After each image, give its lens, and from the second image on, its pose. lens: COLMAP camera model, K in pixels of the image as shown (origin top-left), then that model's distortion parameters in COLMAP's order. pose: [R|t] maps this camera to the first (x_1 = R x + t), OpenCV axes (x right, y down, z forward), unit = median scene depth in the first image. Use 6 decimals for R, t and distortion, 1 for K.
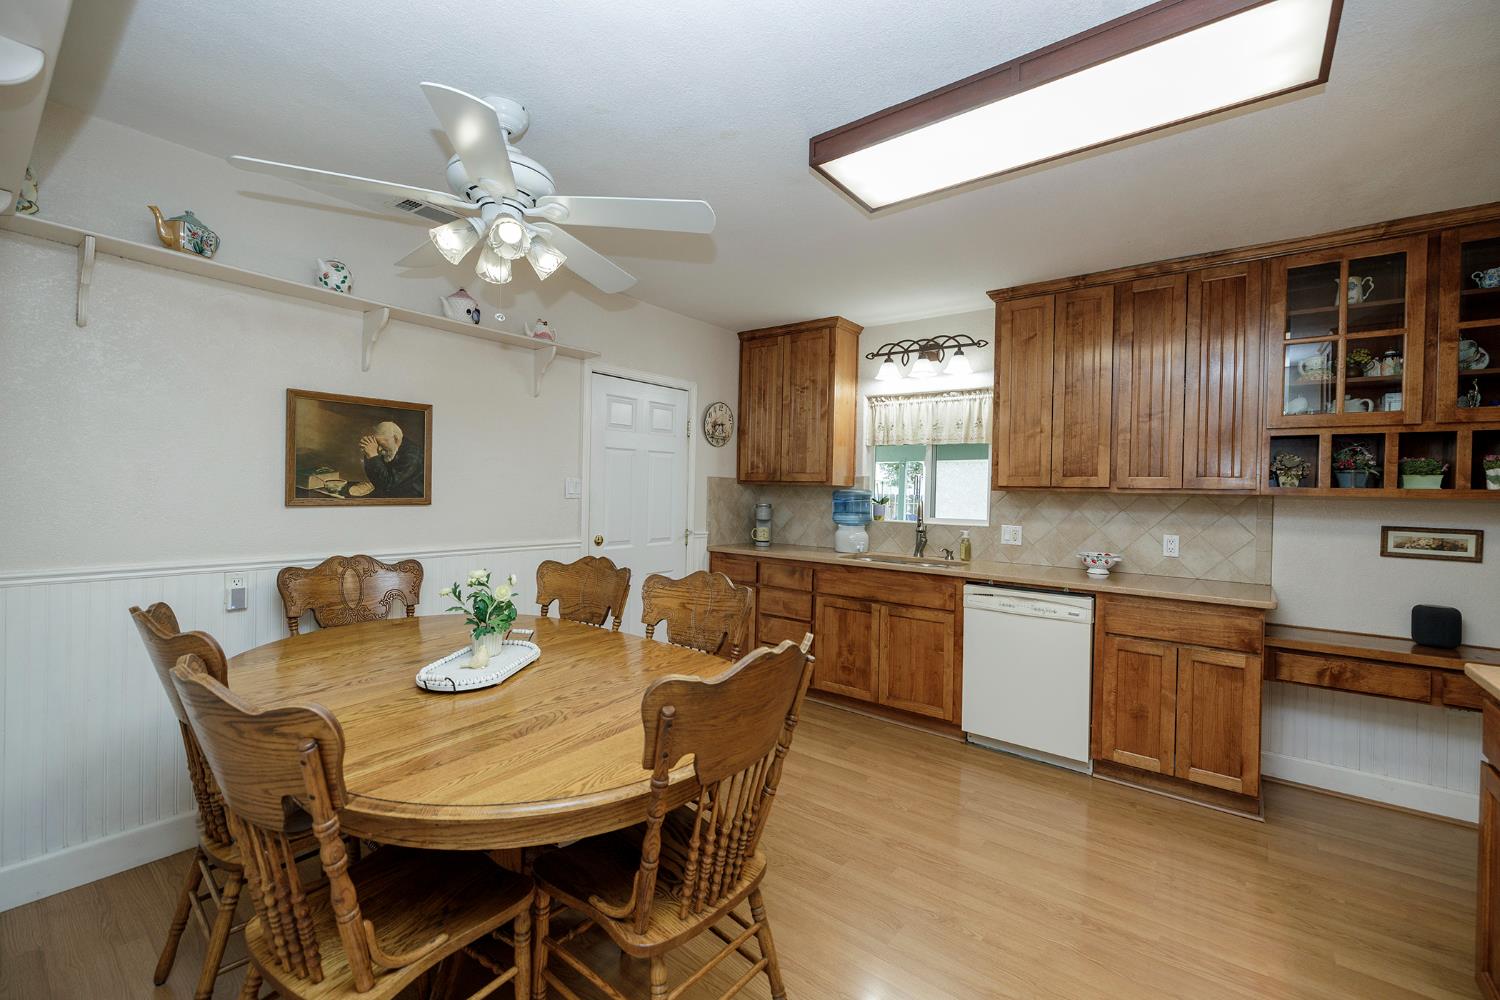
lens RADIAL K [[624.0, 0, 741.4], [0, 624.0, 495.3], [0, 0, 1]] dist [-0.001014, 0.000081]
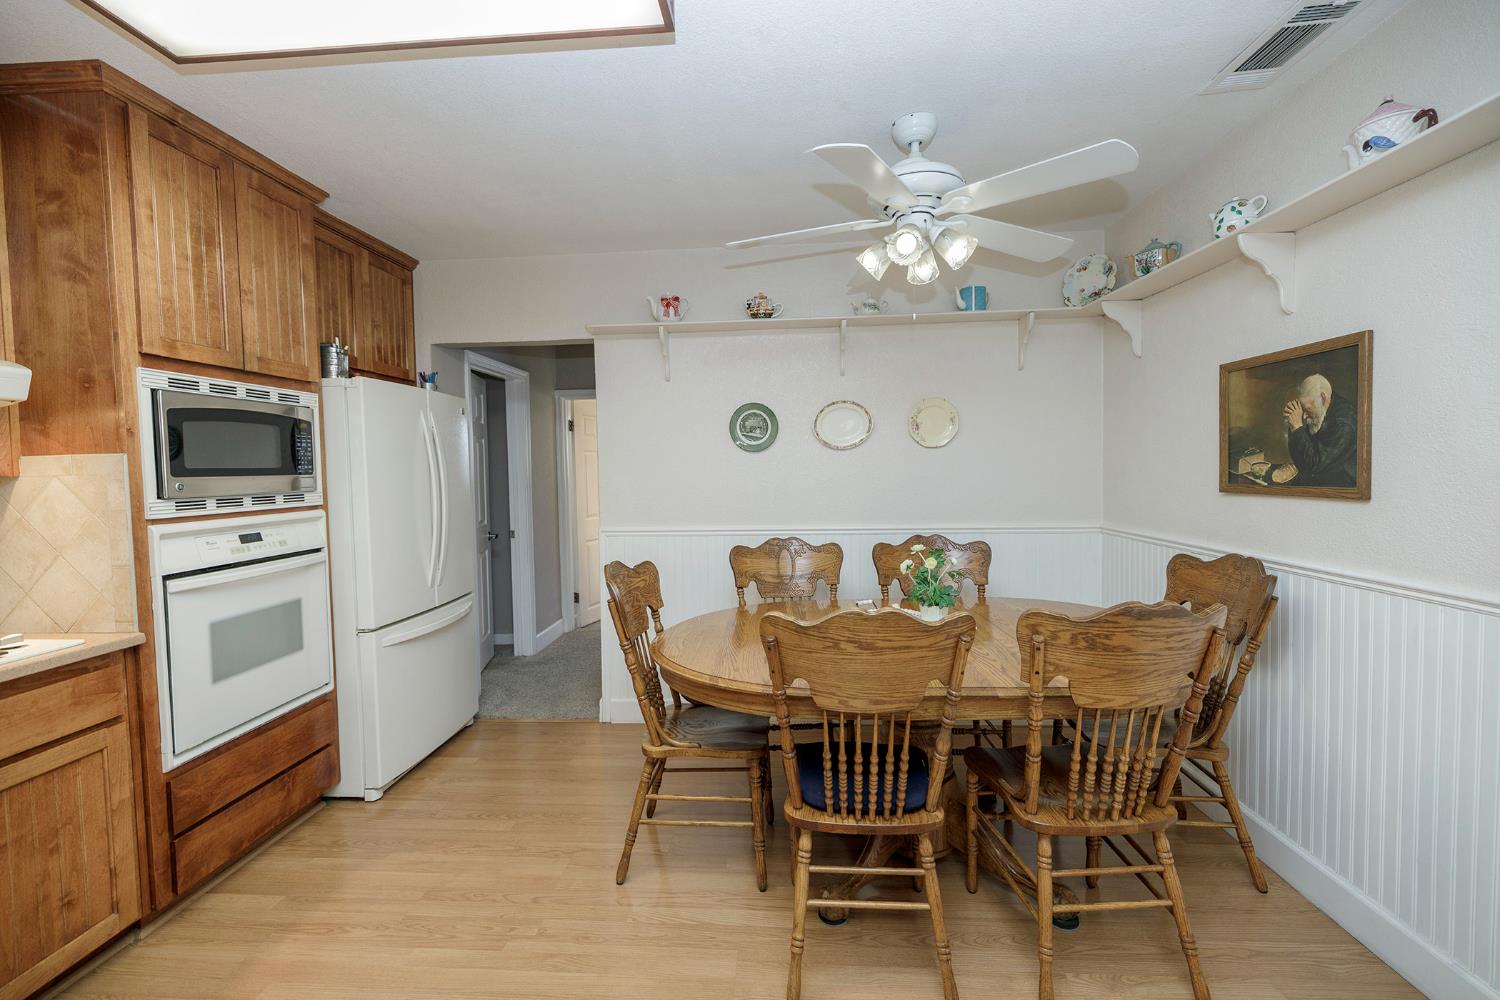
lens RADIAL K [[622.2, 0, 749.4], [0, 622.2, 492.9], [0, 0, 1]] dist [-0.000490, -0.000159]
pose [[-0.822628, 0.016753, -0.568333, 0.334862], [-0.004815, 0.999325, 0.036426, -0.010786], [0.568559, 0.032701, -0.821992, 1.223745]]
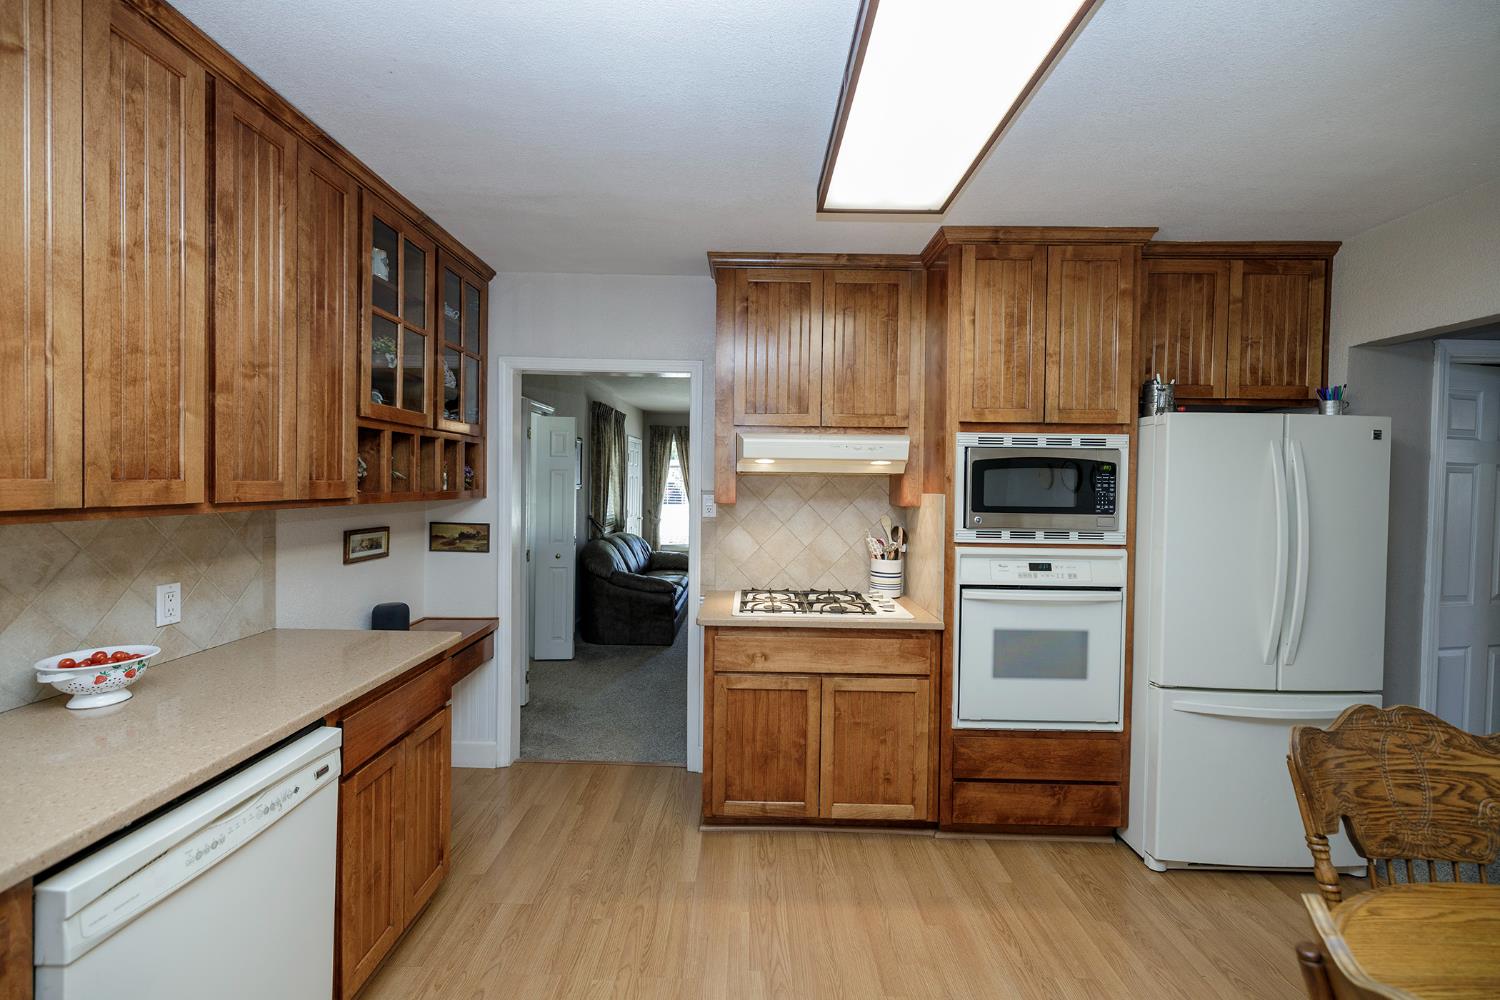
lens RADIAL K [[624.0, 0, 741.4], [0, 624.0, 495.3], [0, 0, 1]] dist [-0.001014, 0.000081]
pose [[-0.613767, -0.048037, 0.788024, -0.038112], [-0.023353, 0.998815, 0.042698, -0.055607], [-0.789141, 0.007804, -0.614162, 1.127573]]
